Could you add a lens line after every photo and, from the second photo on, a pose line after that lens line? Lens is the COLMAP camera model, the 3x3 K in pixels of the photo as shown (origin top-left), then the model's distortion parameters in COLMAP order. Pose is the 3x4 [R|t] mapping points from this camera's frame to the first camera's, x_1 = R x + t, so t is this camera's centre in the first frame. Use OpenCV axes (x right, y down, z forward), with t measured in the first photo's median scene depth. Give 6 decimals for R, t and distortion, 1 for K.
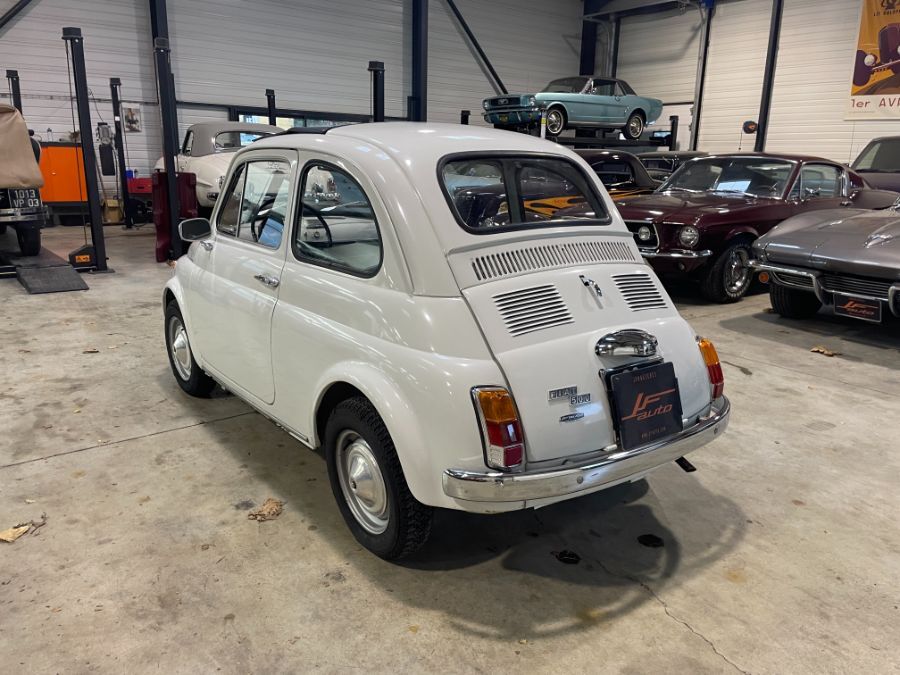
lens RADIAL K [[683.3, 0, 449.6], [0, 683.3, 336.8], [0, 0, 1]] dist [0.084804, -0.114254]
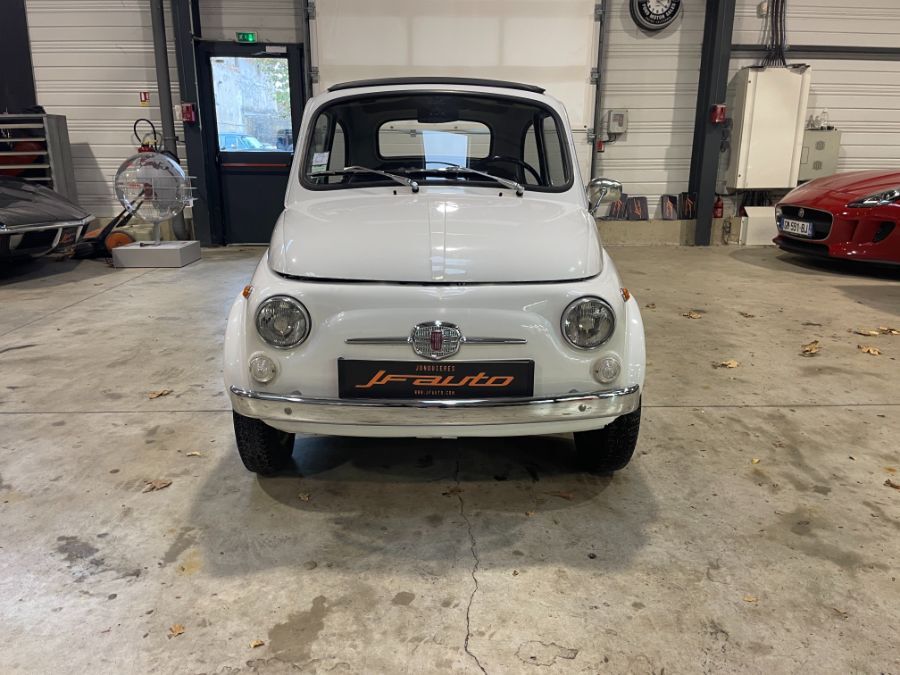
lens RADIAL K [[683.3, 0, 444.7], [0, 683.3, 334.1], [0, 0, 1]] dist [0.084804, -0.114254]
pose [[-0.808346, -0.166715, 0.564608, -0.878558], [0.130774, 0.884252, 0.448326, -0.499341], [-0.573999, 0.436238, -0.692980, 2.168323]]
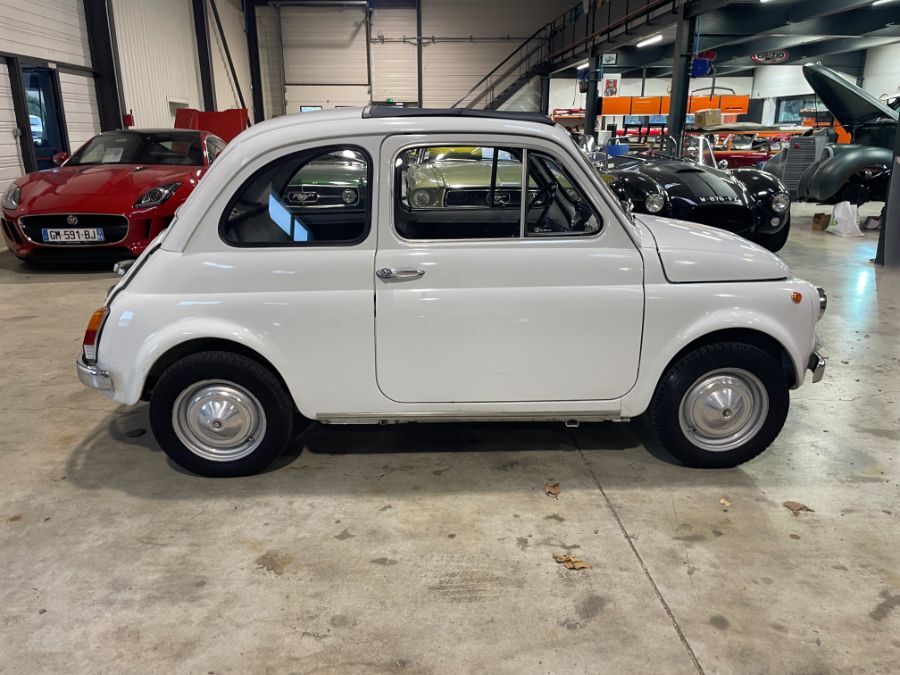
lens RADIAL K [[683.3, 0, 442.7], [0, 683.3, 338.0], [0, 0, 1]] dist [0.084804, -0.114254]
pose [[-0.575945, 0.220914, -0.787074, 0.863009], [-0.205348, 0.892828, 0.400862, -0.464180], [0.791277, 0.392498, -0.468855, 1.819606]]
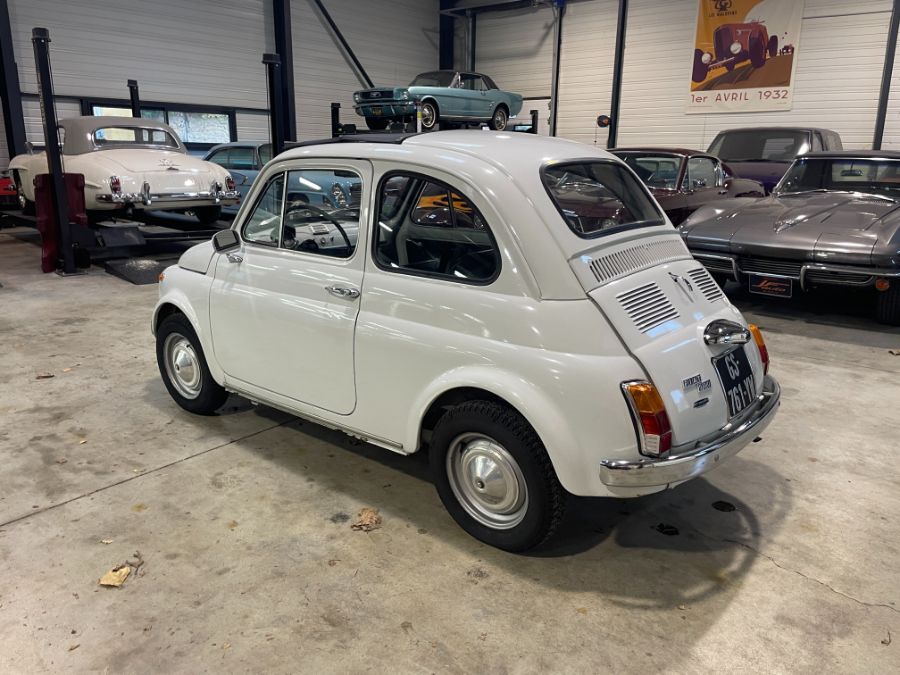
lens RADIAL K [[683.3, 0, 441.6], [0, 683.3, 340.6], [0, 0, 1]] dist [0.084804, -0.114254]
pose [[0.976557, -0.066617, 0.204689, -0.333176], [0.062959, 0.997719, 0.024339, -0.026265], [-0.205844, -0.010882, 0.978524, -0.001184]]
